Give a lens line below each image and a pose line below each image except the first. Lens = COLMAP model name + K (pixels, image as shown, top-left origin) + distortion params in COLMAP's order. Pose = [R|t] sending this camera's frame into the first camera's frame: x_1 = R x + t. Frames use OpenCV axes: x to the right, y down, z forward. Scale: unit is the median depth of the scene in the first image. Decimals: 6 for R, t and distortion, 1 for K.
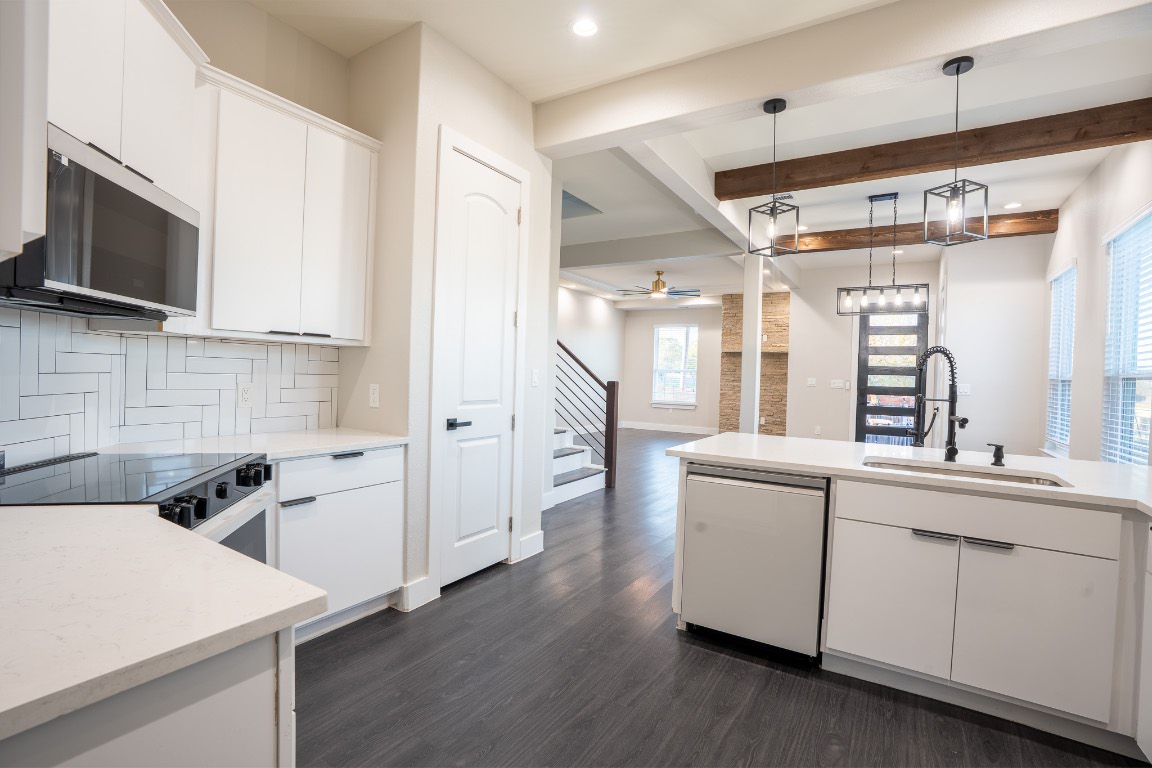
lens RADIAL K [[533.6, 0, 576.0], [0, 533.6, 384.0], [0, 0, 1]] dist [-0.052314, 0.000727]
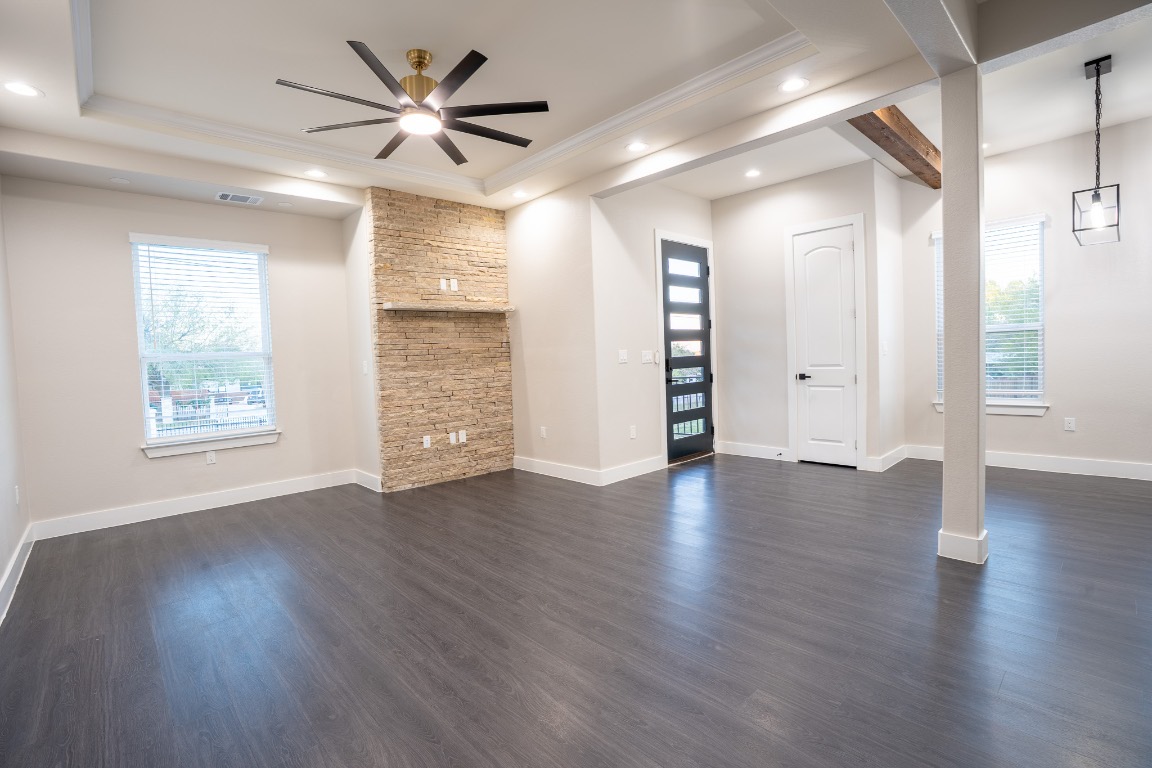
lens RADIAL K [[533.6, 0, 576.0], [0, 533.6, 384.0], [0, 0, 1]] dist [-0.052314, 0.000727]
pose [[0.262753, -0.085520, 0.961066, -0.167273], [0.067511, 0.995253, 0.070105, -0.018358], [-0.962498, 0.046462, 0.267280, 0.871264]]
